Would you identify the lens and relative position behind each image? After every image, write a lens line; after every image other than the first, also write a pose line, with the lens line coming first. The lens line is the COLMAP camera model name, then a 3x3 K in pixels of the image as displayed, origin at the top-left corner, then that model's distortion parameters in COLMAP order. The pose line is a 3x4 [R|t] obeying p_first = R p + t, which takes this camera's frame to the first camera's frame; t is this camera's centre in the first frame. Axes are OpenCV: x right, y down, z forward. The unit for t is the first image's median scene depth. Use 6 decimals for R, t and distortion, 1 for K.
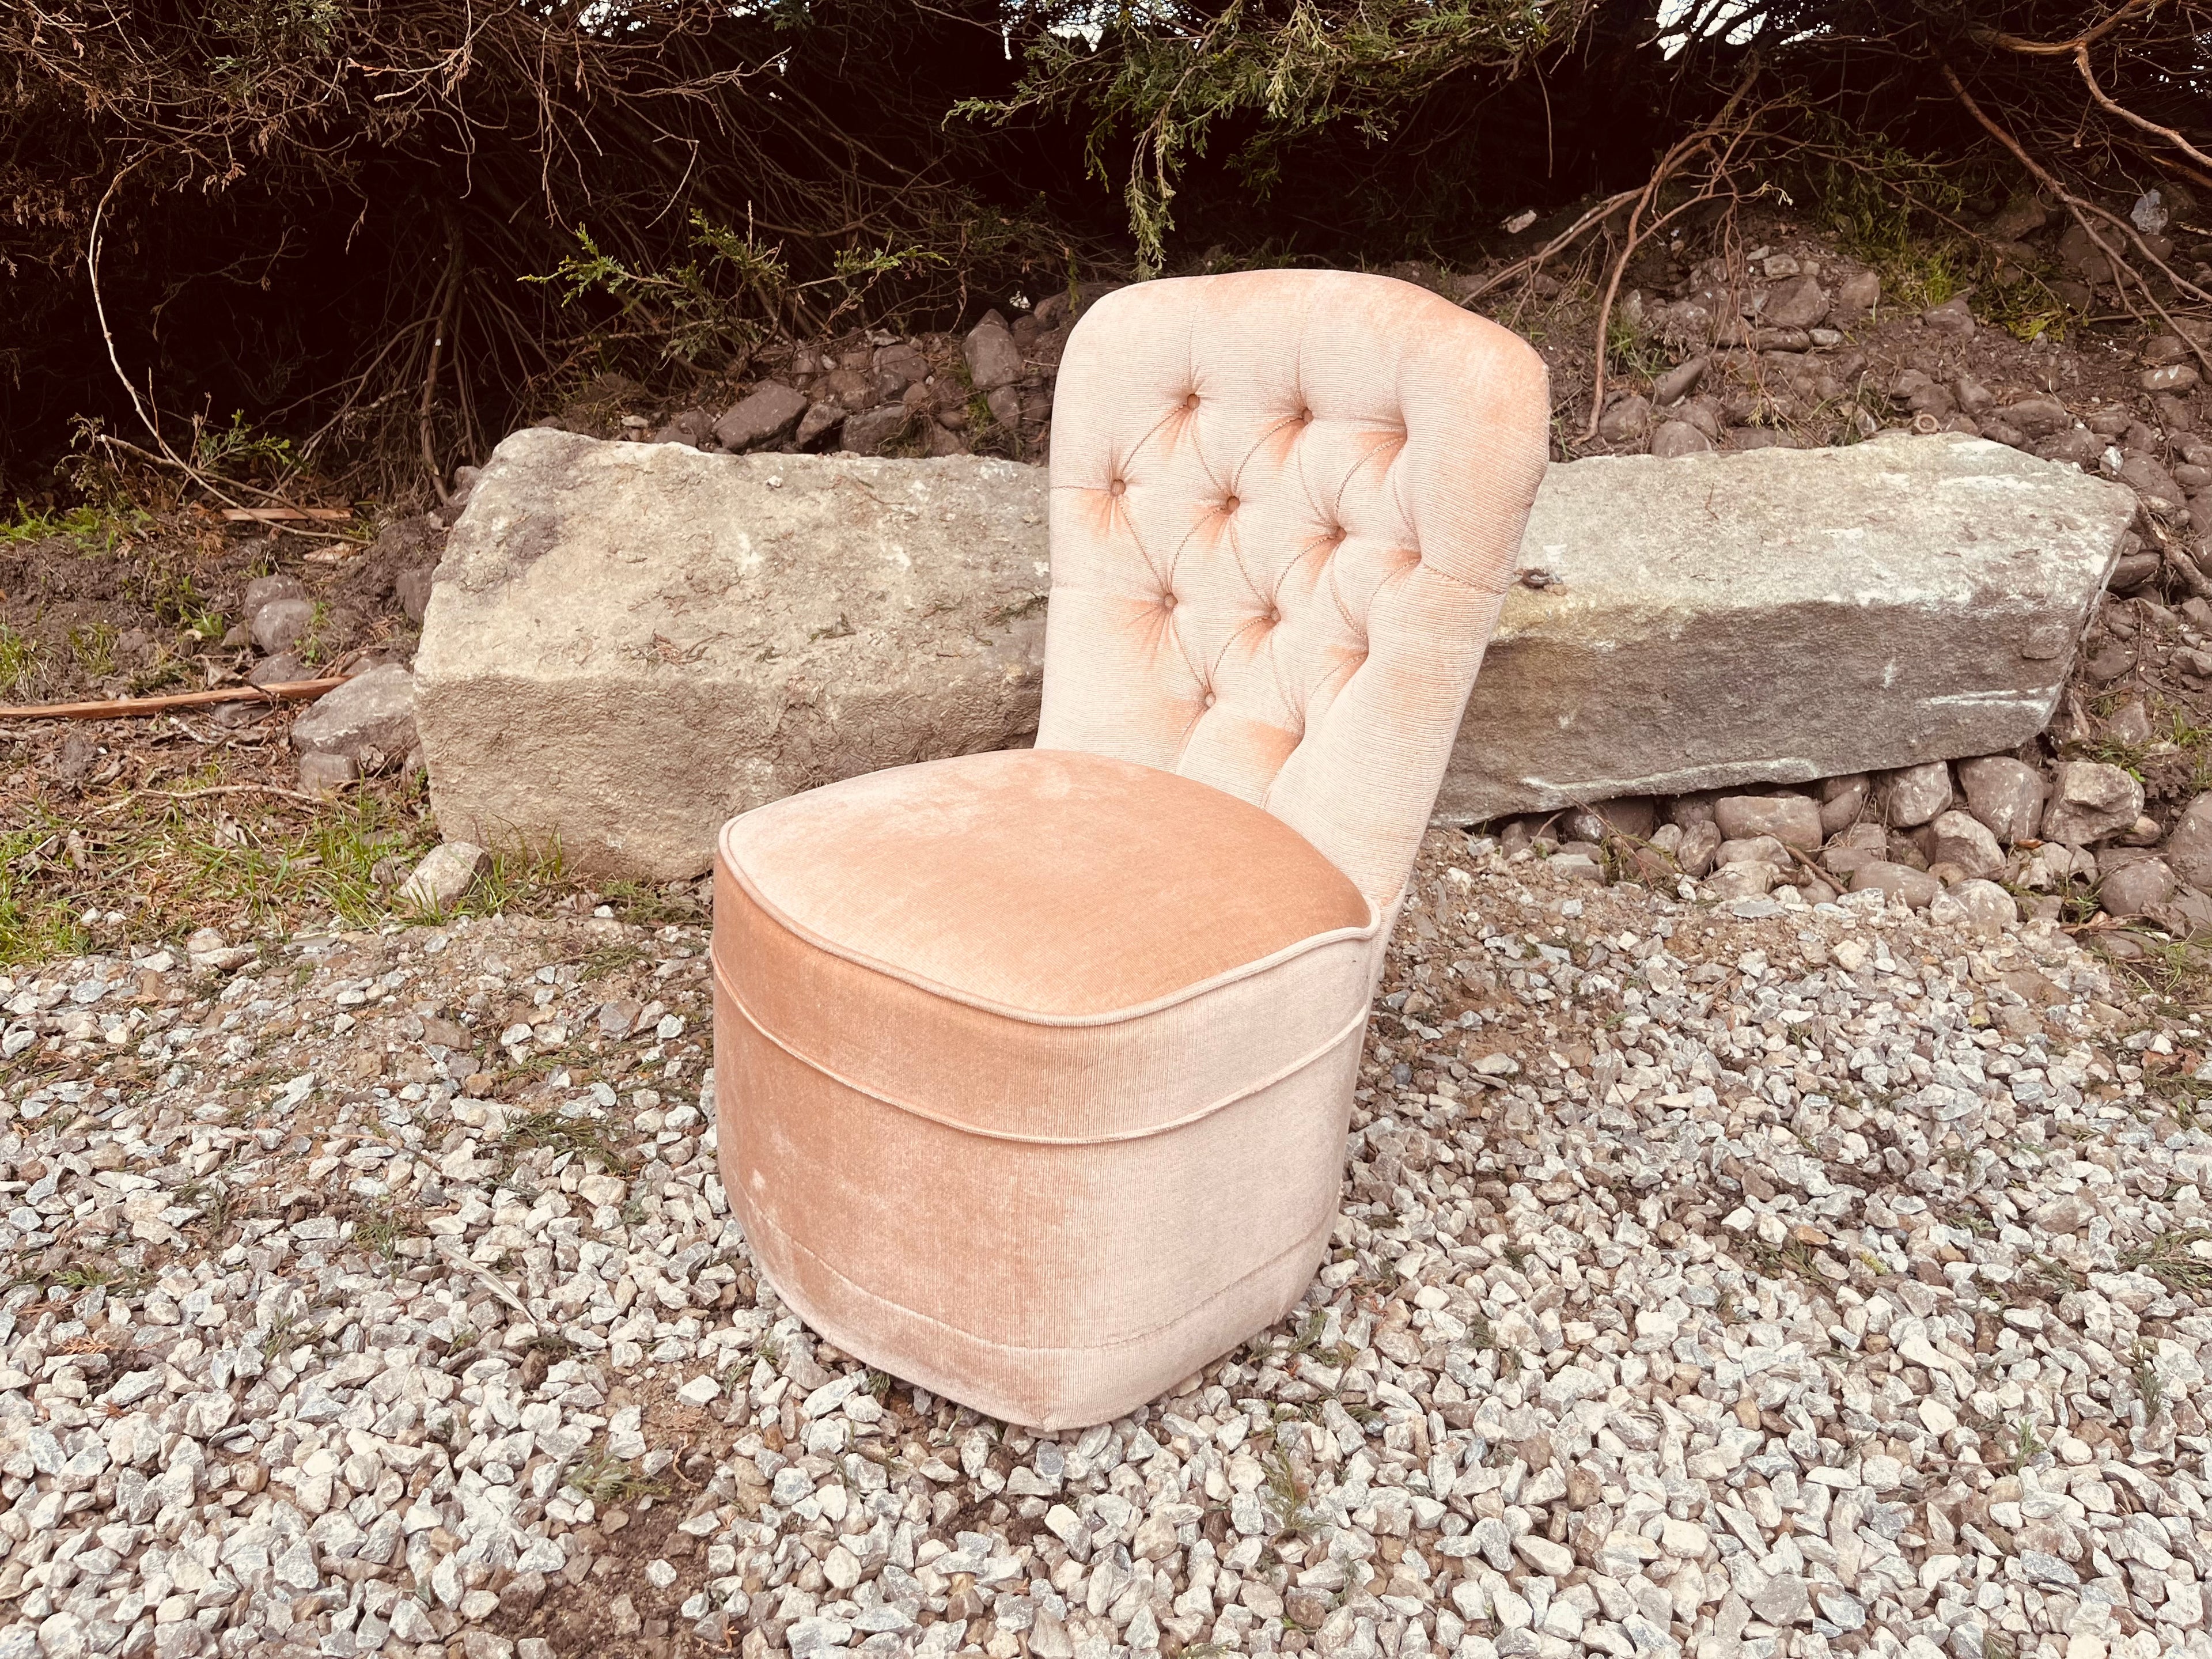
lens RADIAL K [[1685.6, 0, 1112.8], [0, 1685.6, 823.0], [0, 0, 1]] dist [0.056702, -0.076215]
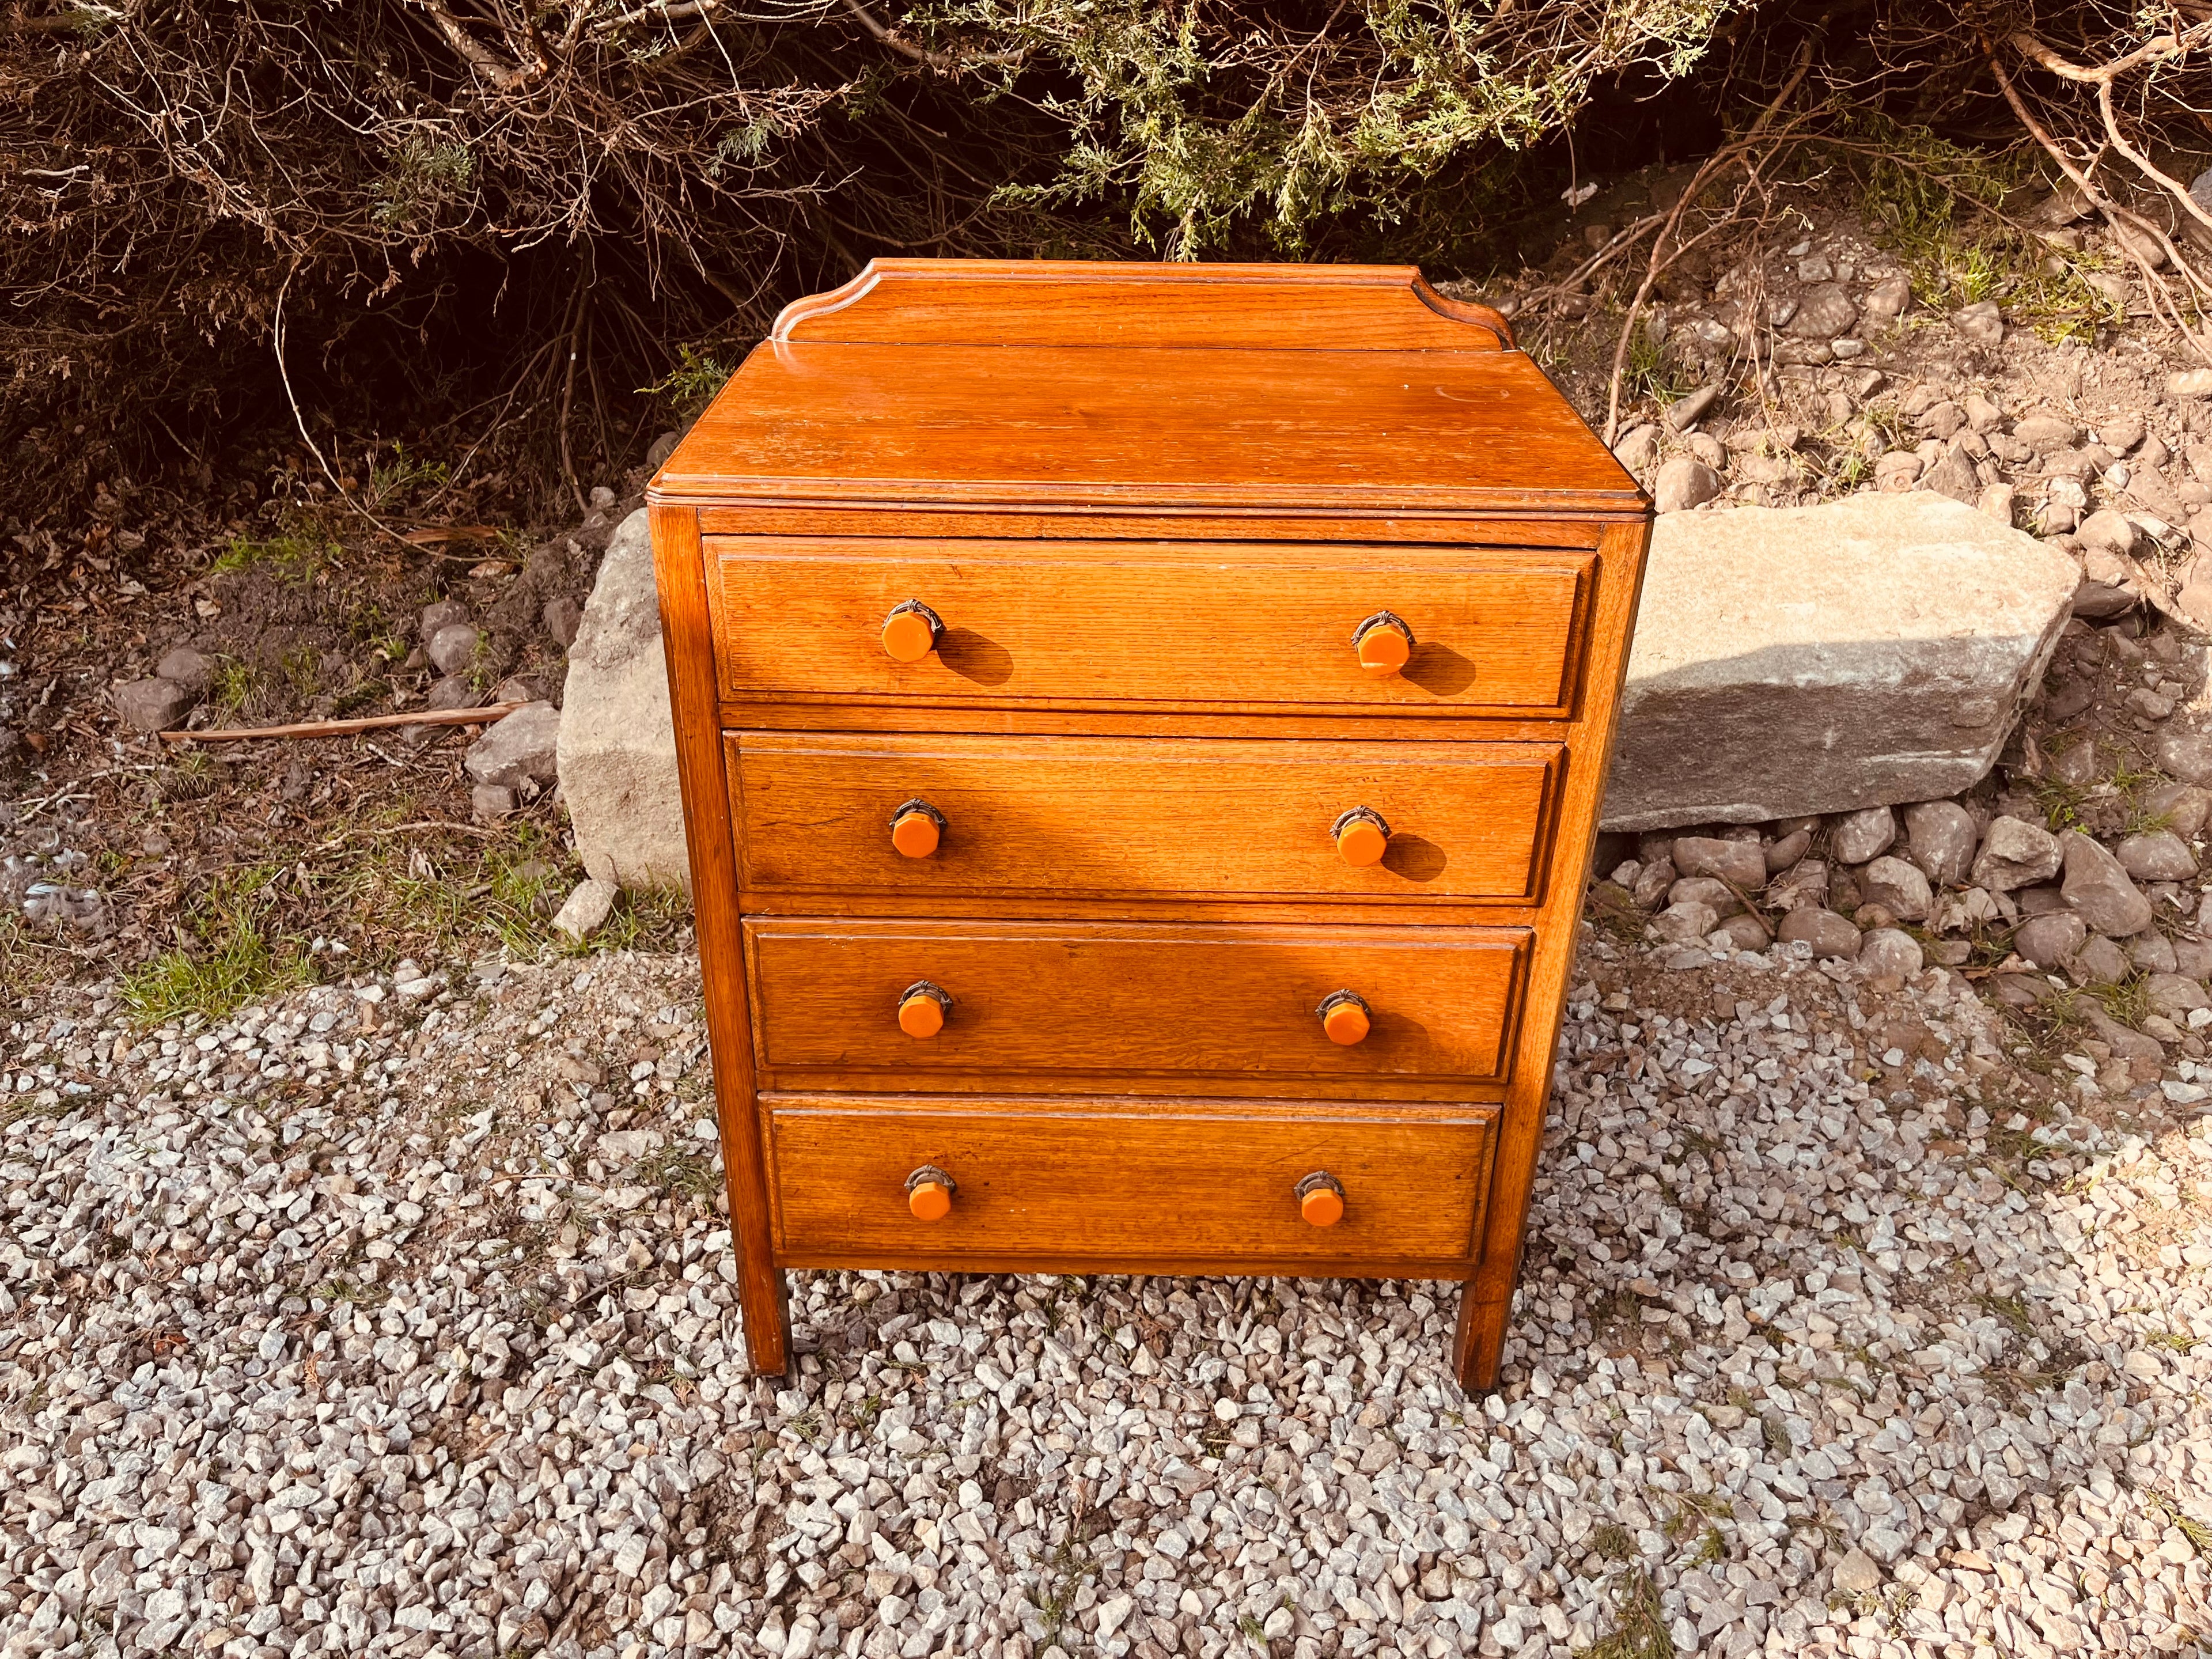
lens RADIAL K [[1685.6, 0, 1095.8], [0, 1685.6, 824.6], [0, 0, 1]] dist [0.056702, -0.076215]
pose [[0.994820, 0.011213, -0.101035, 0.094350], [0.002173, 0.991325, 0.131412, -0.186923], [0.101632, -0.130950, 0.986166, -0.163892]]
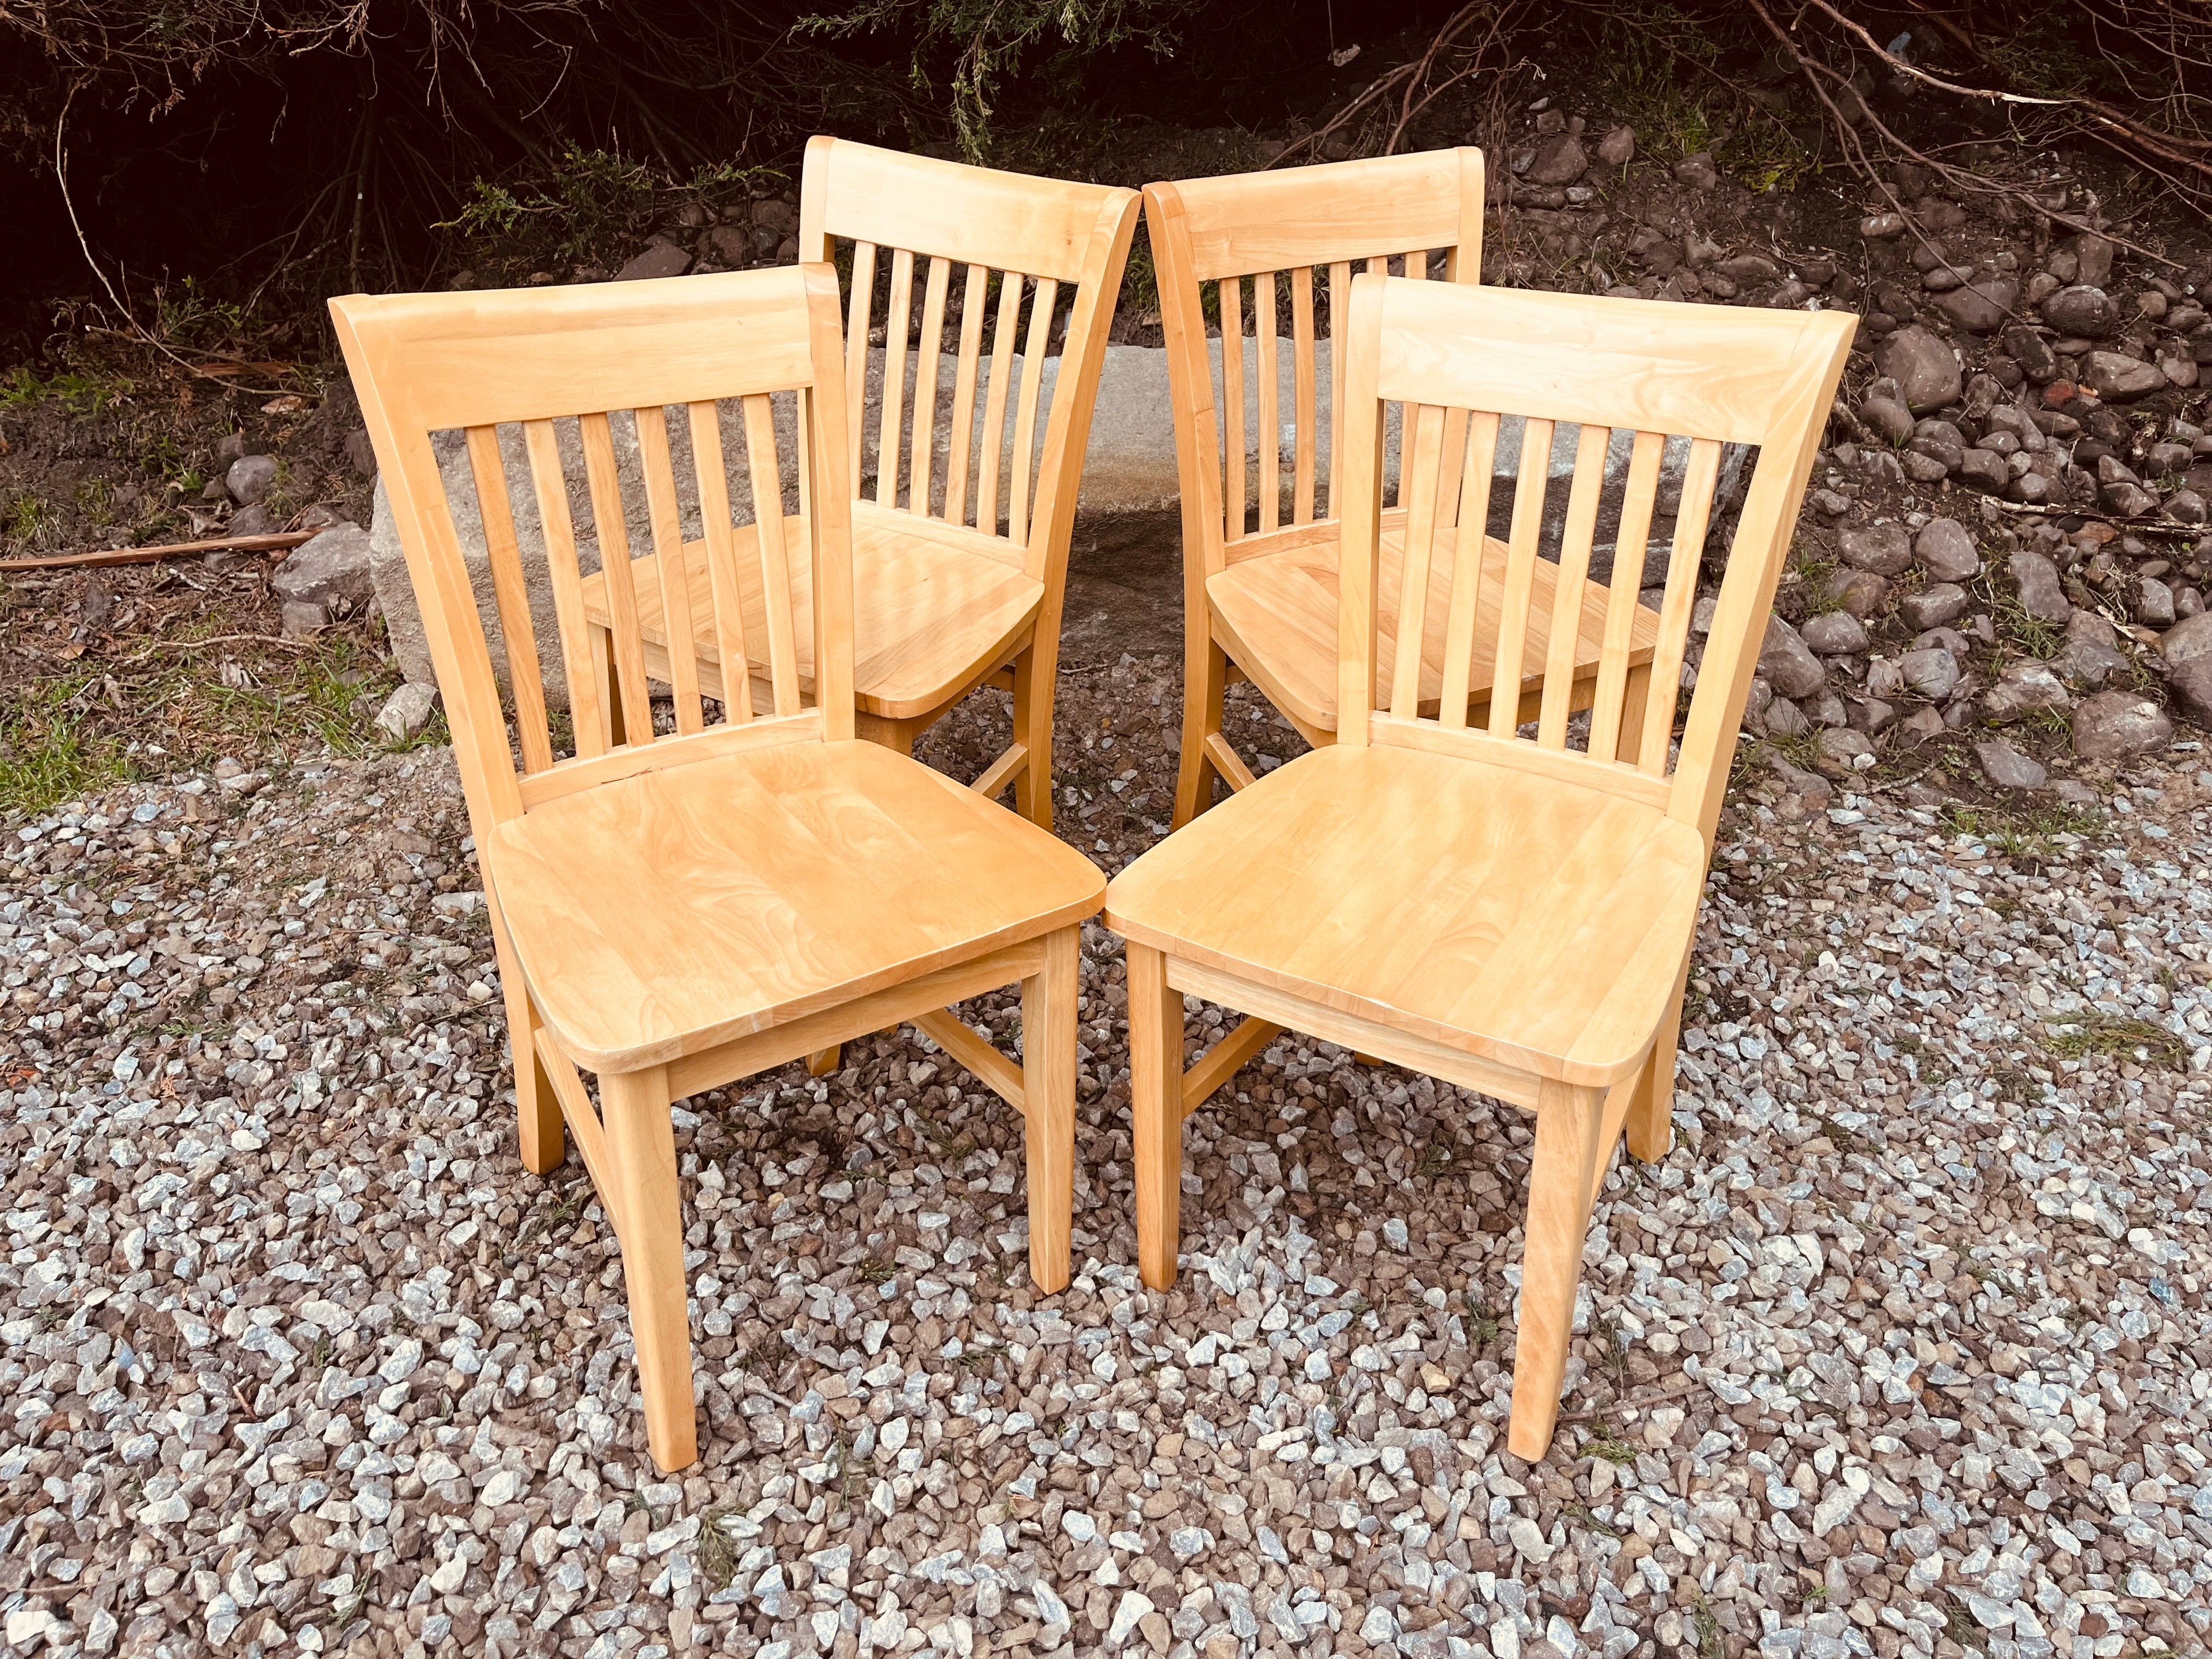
lens RADIAL K [[1685.6, 0, 1108.9], [0, 1685.6, 830.4], [0, 0, 1]] dist [0.056702, -0.076215]
pose [[0.999828, -0.014100, 0.012016, 0.114202], [0.011770, 0.984364, 0.175751, -0.096256], [-0.014306, -0.175580, 0.984361, -0.274545]]
